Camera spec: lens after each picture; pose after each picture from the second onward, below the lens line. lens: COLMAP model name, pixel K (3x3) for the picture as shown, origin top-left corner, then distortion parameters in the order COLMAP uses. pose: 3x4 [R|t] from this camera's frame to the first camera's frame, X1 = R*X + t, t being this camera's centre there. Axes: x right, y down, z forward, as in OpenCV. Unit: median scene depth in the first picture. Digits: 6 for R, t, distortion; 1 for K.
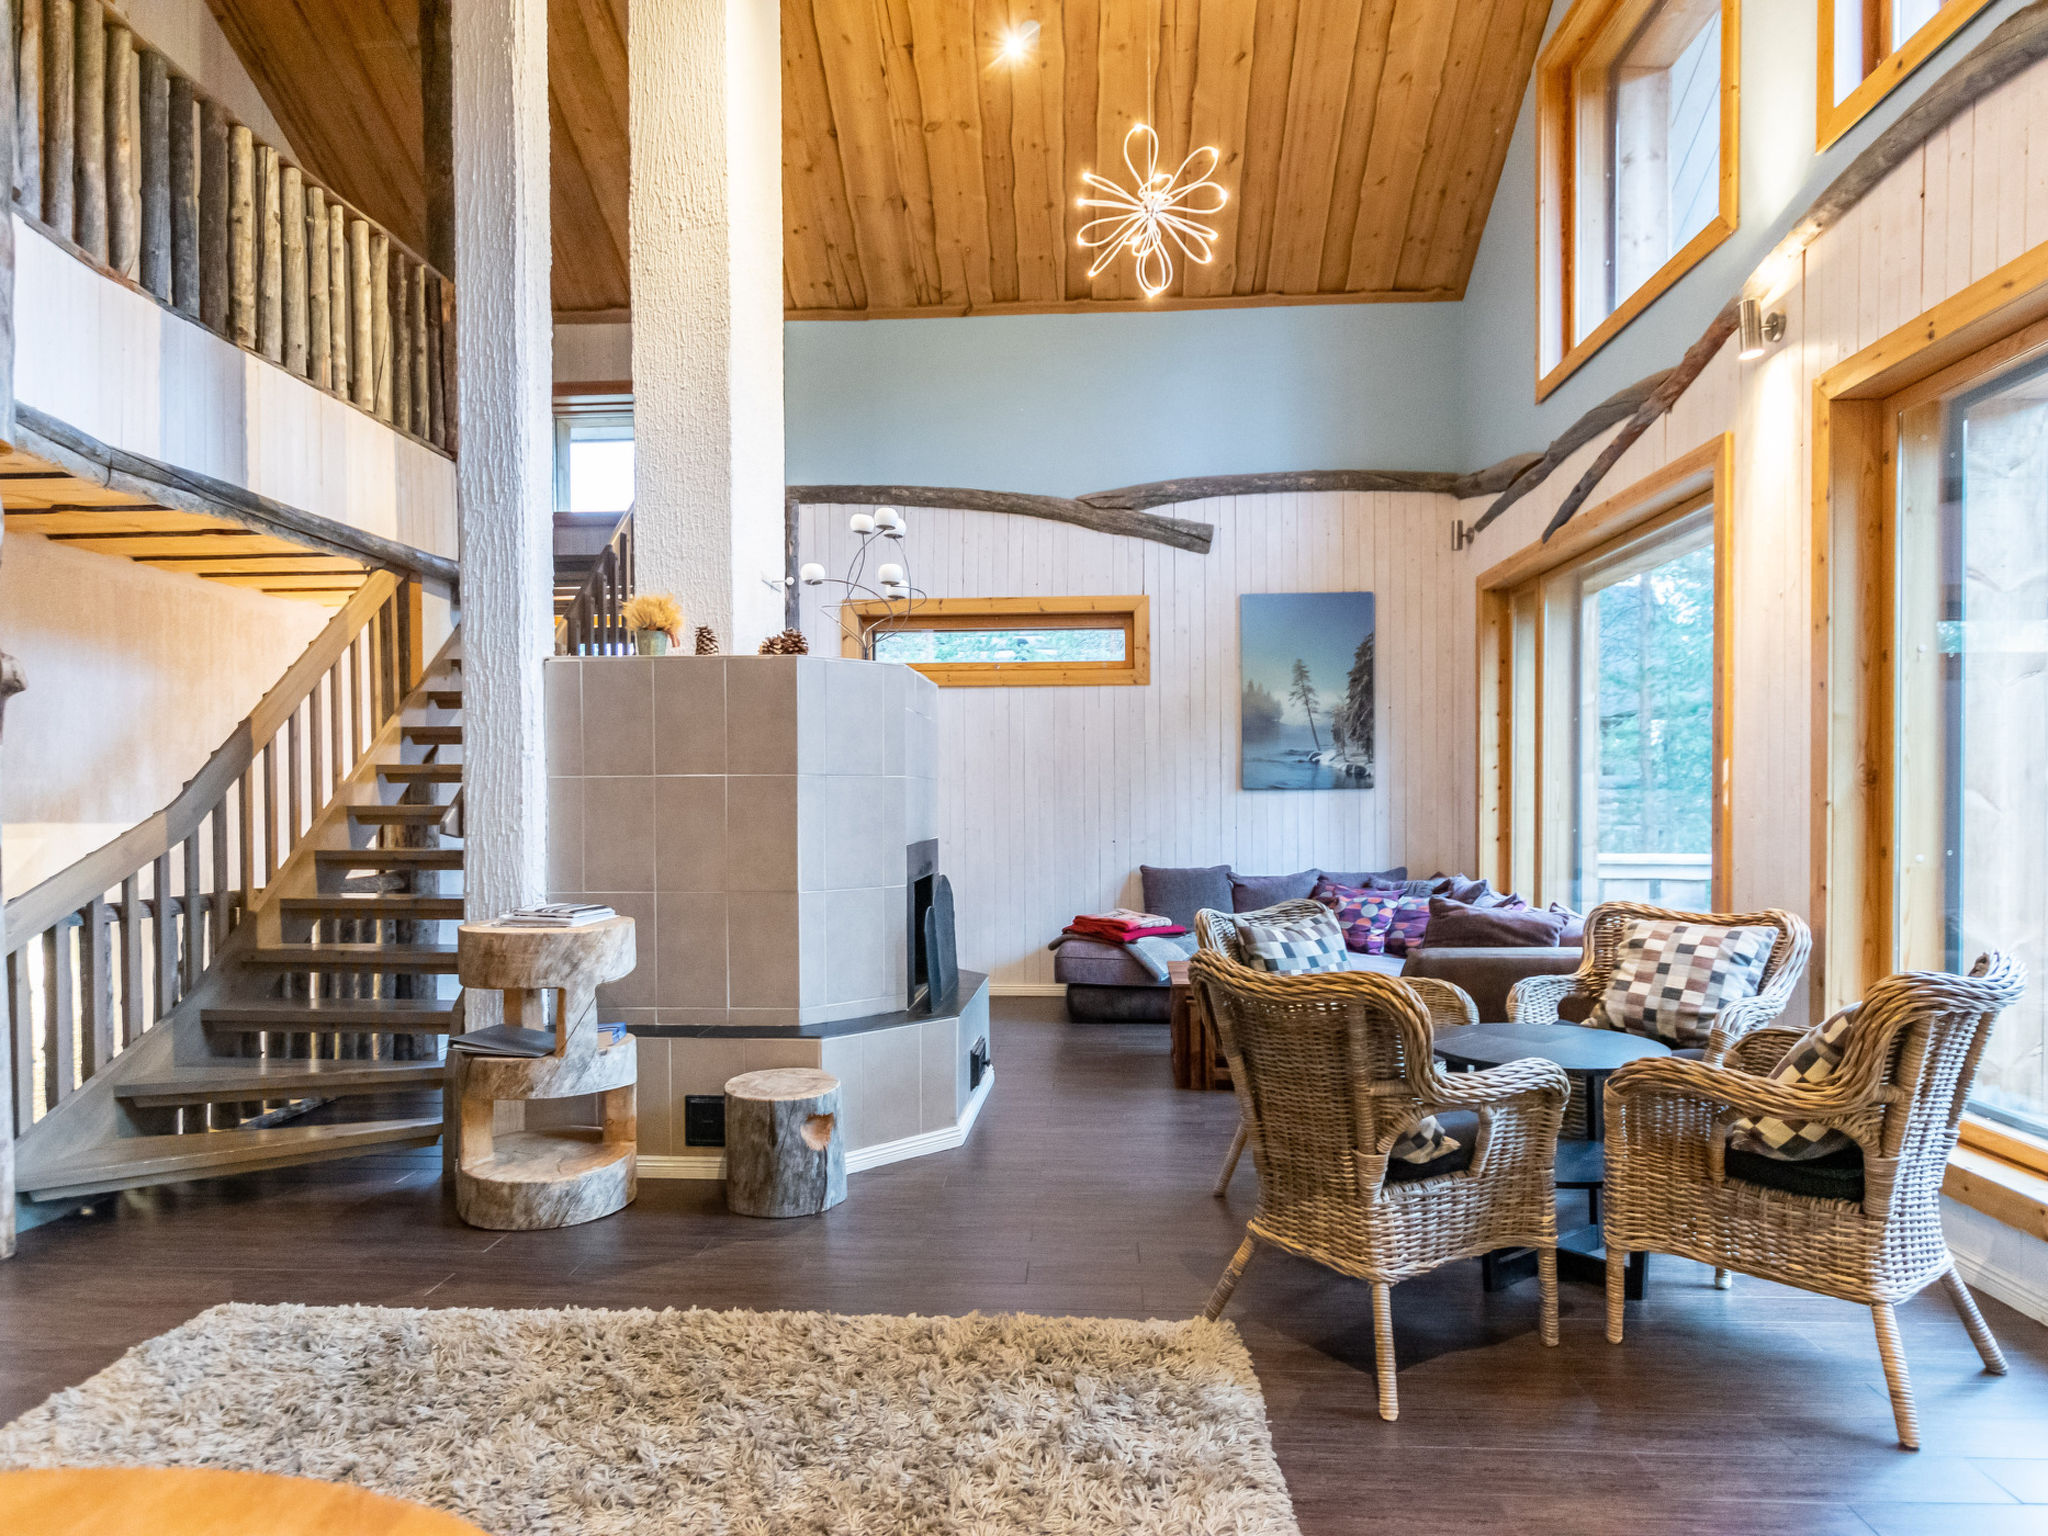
lens RADIAL K [[1238.8, 0, 1008.4], [0, 1238.8, 822.9], [0, 0, 1]] dist [-0.008926, 0.001491]
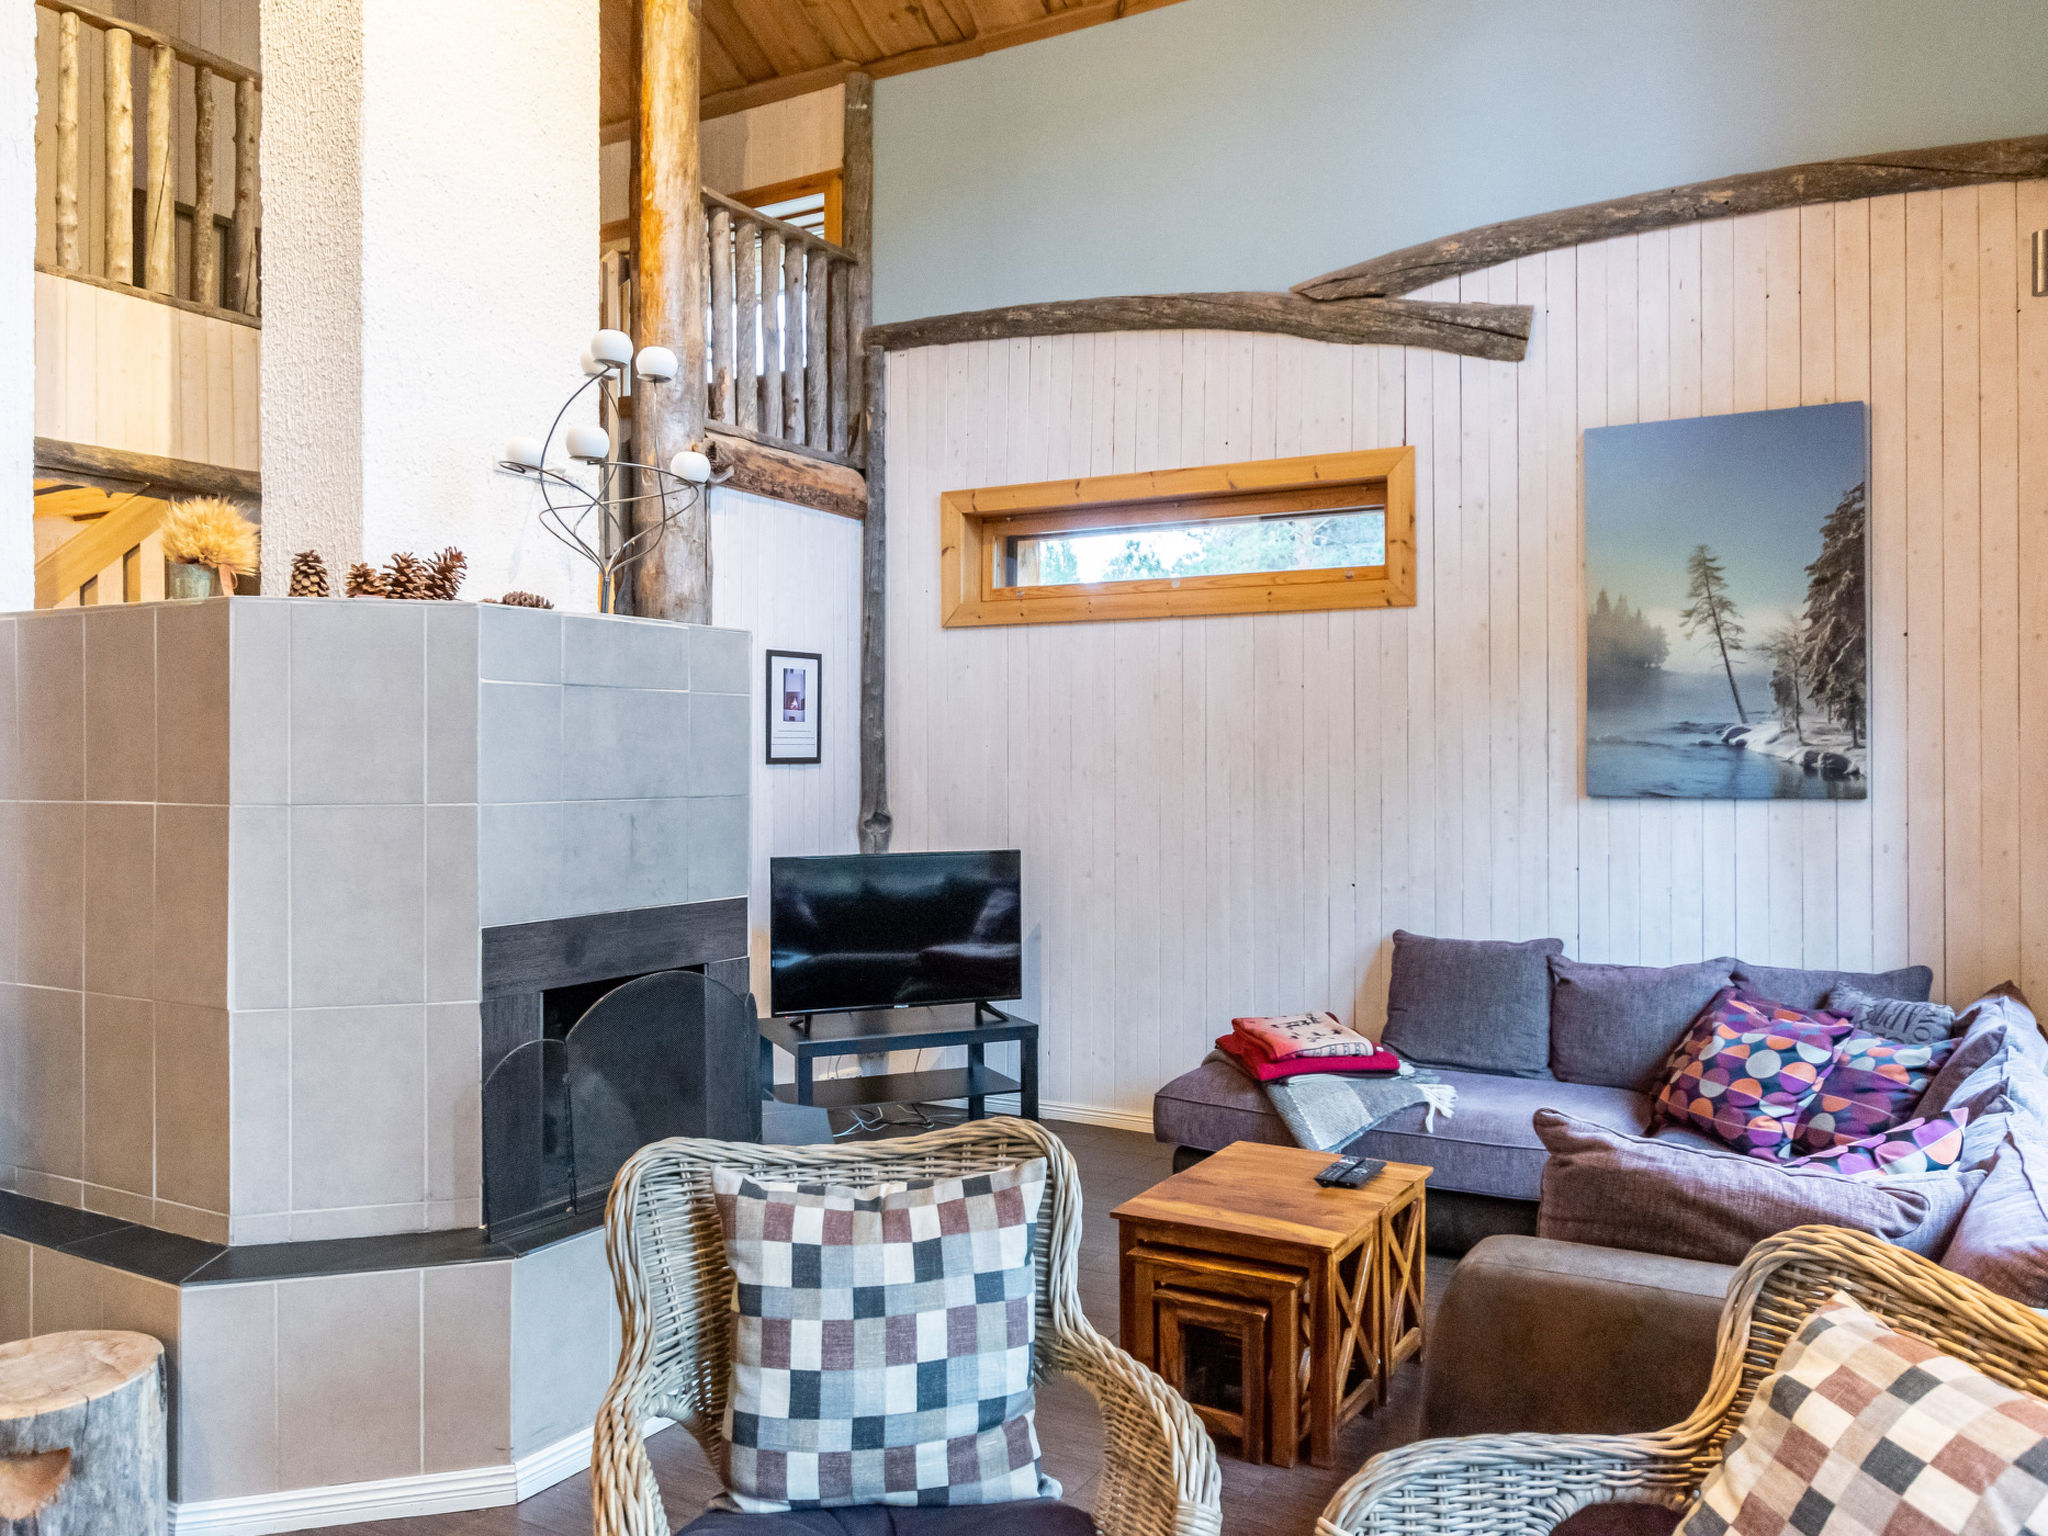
lens RADIAL K [[1571.2, 0, 1027.4], [0, 1571.2, 753.1], [0, 0, 1]] dist [-0.004608, -0.001763]
pose [[0.894743, 0.003614, -0.446566, 0.275490], [-0.012605, 0.999773, -0.017163, -0.031448], [0.446403, 0.020986, 0.894586, 0.294573]]
